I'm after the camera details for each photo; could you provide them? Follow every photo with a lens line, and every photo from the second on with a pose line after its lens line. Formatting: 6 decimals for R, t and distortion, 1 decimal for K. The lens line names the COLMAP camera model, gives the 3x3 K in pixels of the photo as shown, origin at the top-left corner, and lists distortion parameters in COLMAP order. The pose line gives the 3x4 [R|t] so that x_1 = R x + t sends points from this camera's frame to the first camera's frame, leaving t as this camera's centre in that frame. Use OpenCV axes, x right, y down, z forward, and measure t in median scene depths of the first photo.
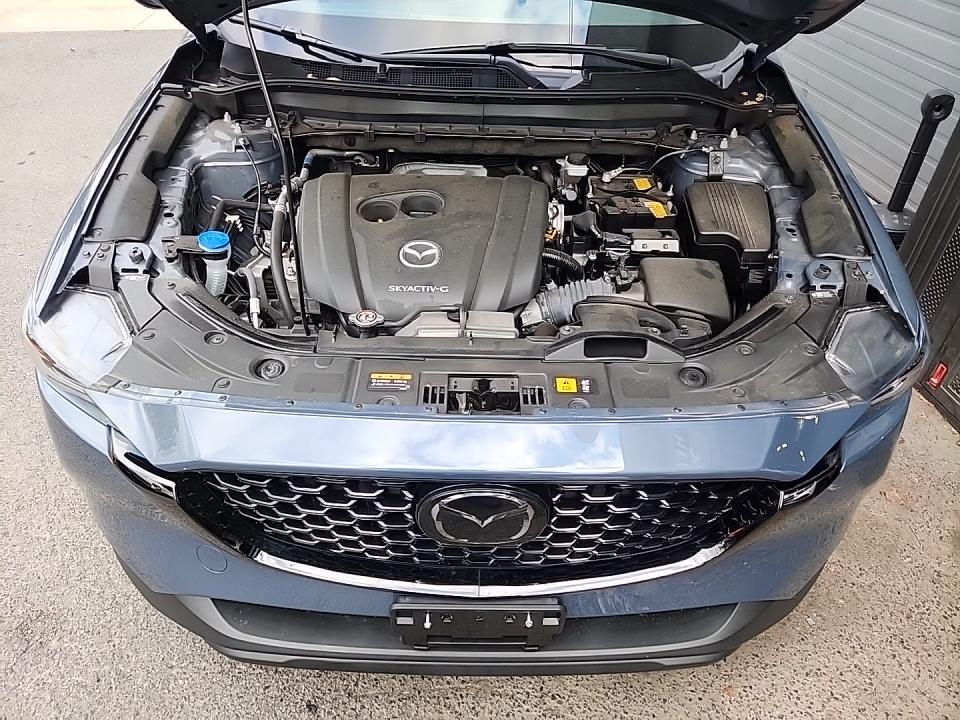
lens RADIAL K [[629.4, 0, 480.3], [0, 629.4, 359.4], [0, 0, 1]] dist [0.015342, -0.018185]
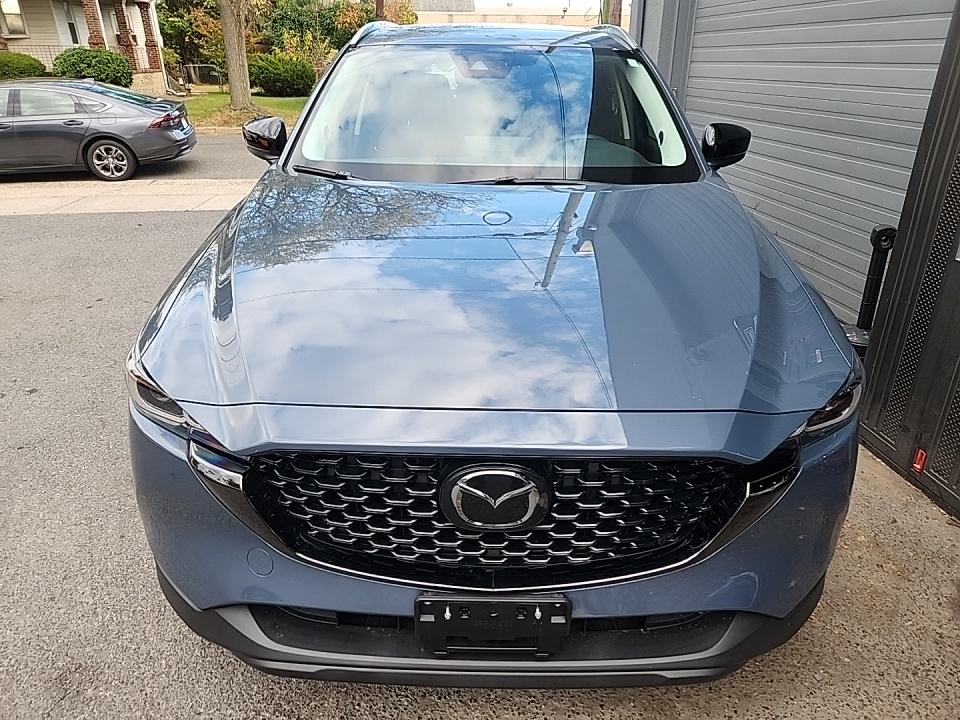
lens RADIAL K [[629.4, 0, 477.4], [0, 629.4, 362.3], [0, 0, 1]] dist [0.015342, -0.018185]
pose [[0.999662, -0.009095, -0.024372, 0.000630], [0.002523, 0.966368, -0.257150, 0.189588], [0.025891, 0.257002, 0.966064, -0.139605]]
